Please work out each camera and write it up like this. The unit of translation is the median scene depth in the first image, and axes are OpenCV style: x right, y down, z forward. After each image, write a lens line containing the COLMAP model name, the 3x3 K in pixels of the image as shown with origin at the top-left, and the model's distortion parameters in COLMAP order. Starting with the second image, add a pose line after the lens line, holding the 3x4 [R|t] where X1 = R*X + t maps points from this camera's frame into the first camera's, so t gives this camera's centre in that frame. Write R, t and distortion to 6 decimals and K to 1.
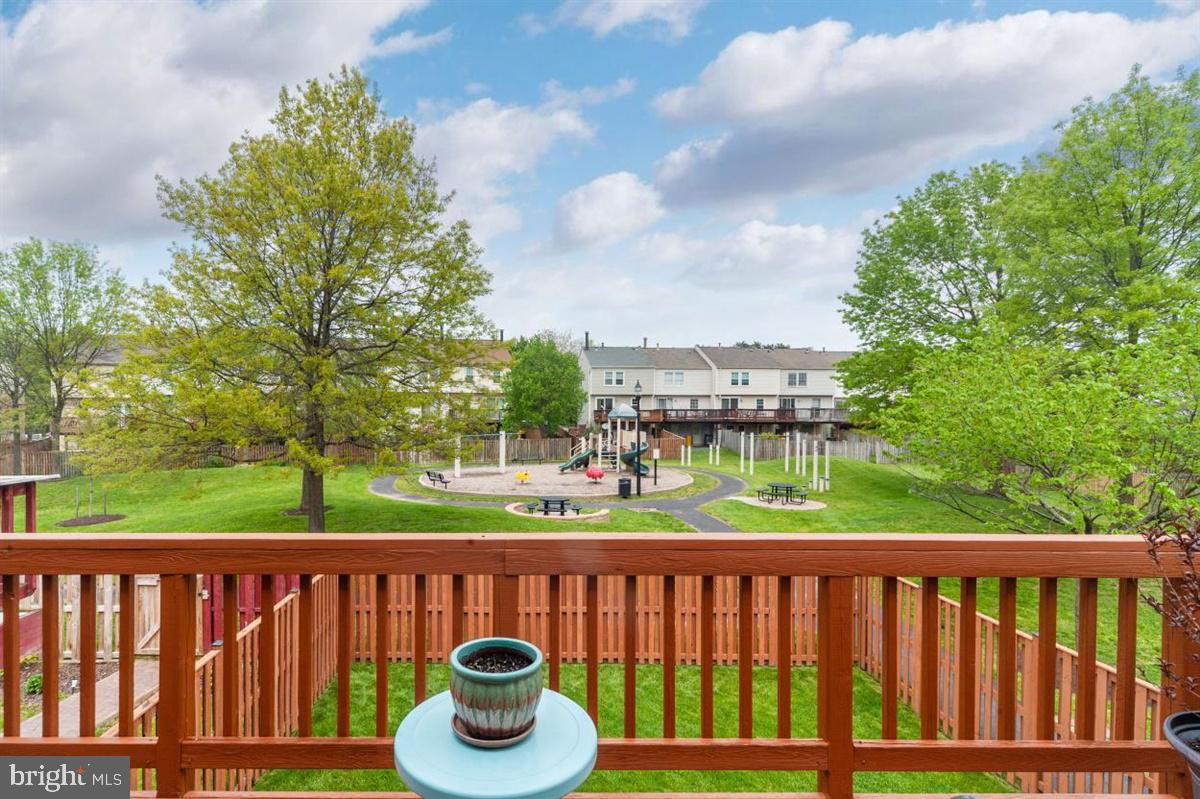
lens RADIAL K [[563.5, 0, 521.8], [0, 563.5, 424.2], [0, 0, 1]] dist [-0.000730, -0.000725]
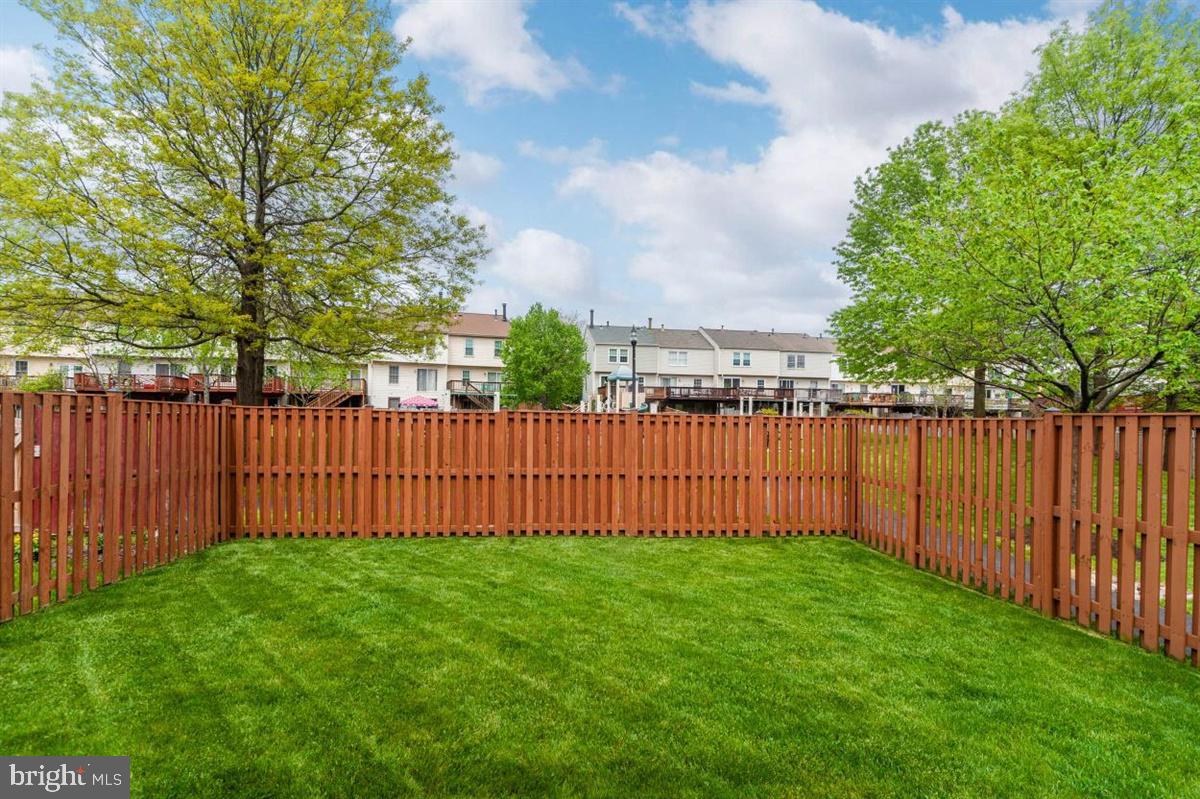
lens RADIAL K [[559.7, 0, 593.9], [0, 559.7, 413.9], [0, 0, 1]] dist [0.000945, 0.000064]
pose [[0.994487, 0.012891, 0.104061, 0.031532], [-0.010233, 0.999609, -0.026037, 0.076246], [-0.104356, 0.024828, 0.994230, 0.048067]]
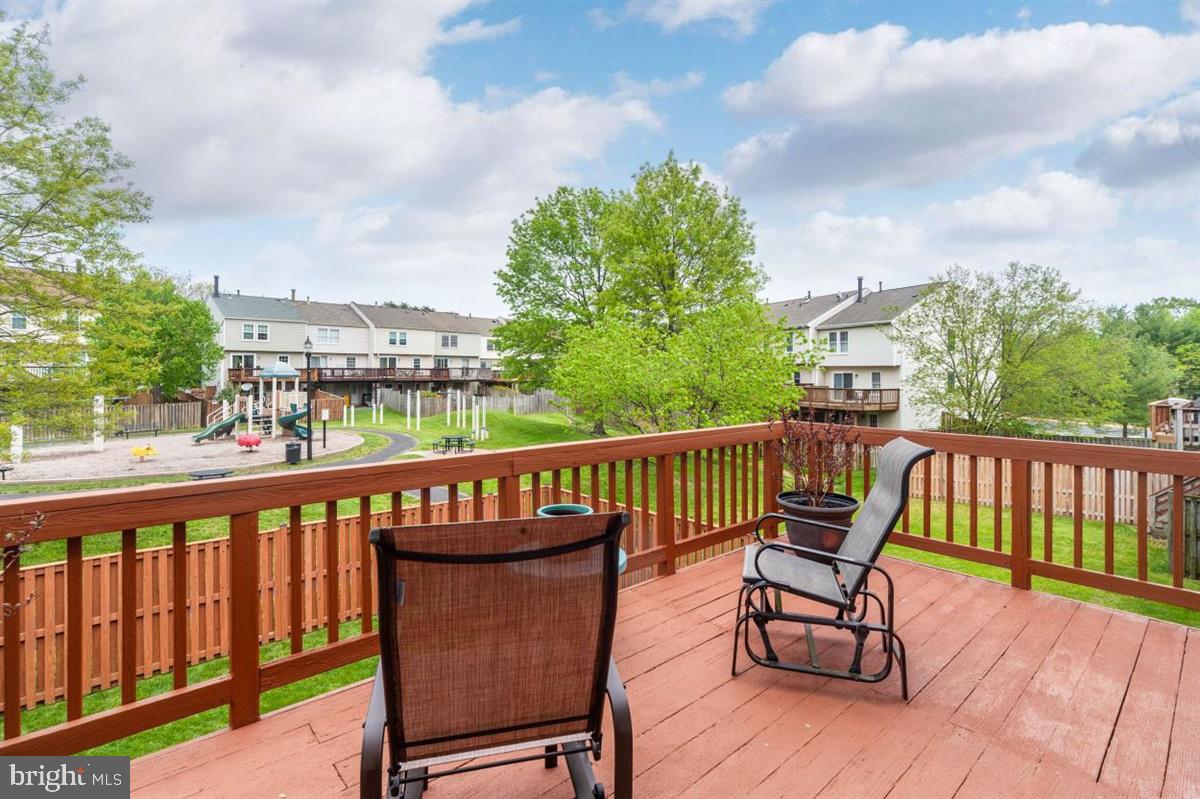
lens RADIAL K [[568.9, 0, 603.0], [0, 568.9, 372.8], [0, 0, 1]] dist [0.000813, 0.000282]
pose [[0.739815, 0.000373, 0.672810, -0.050622], [0.012558, 0.999818, -0.014363, 0.001549], [-0.672693, 0.019075, 0.739676, -0.016634]]
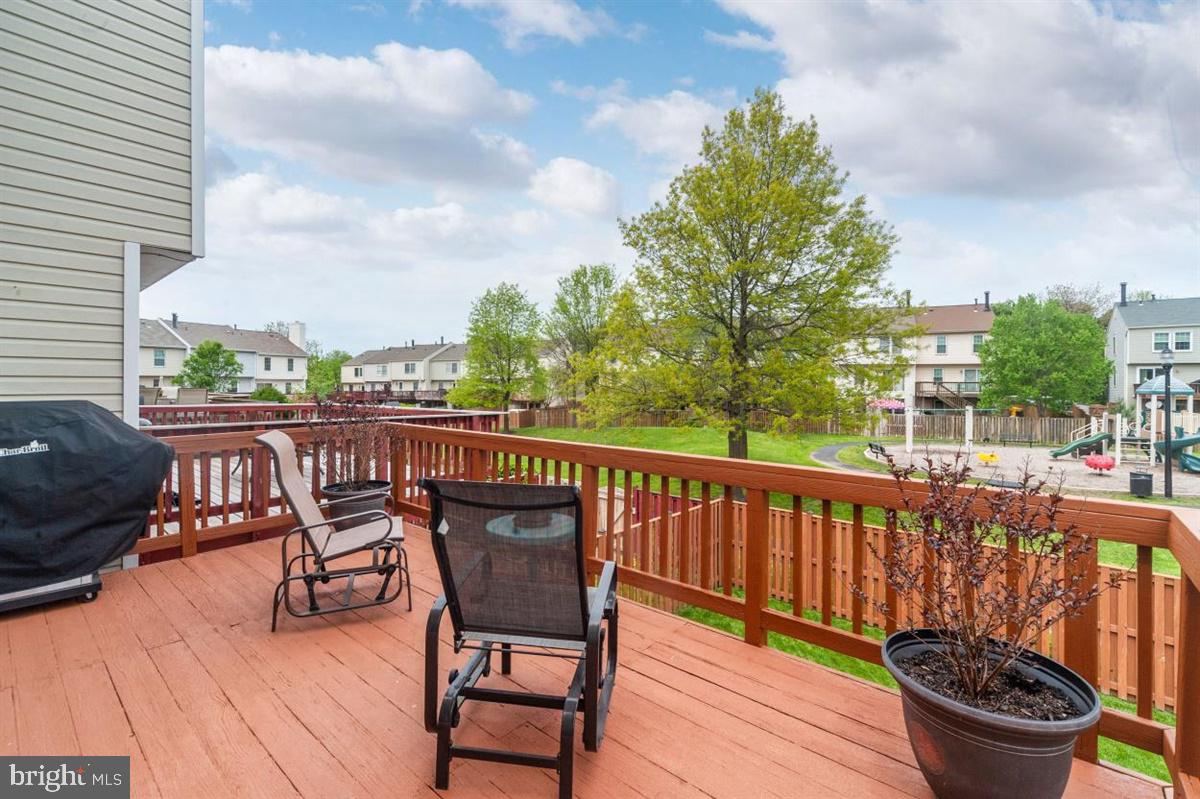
lens RADIAL K [[527.3, 0, 603.2], [0, 527.3, 384.6], [0, 0, 1]] dist [-0.001274, -0.000221]
pose [[0.762142, 0.008124, -0.647359, 0.067320], [-0.021981, 0.999669, -0.013332, 0.002210], [0.647037, 0.024390, 0.762068, -0.016215]]
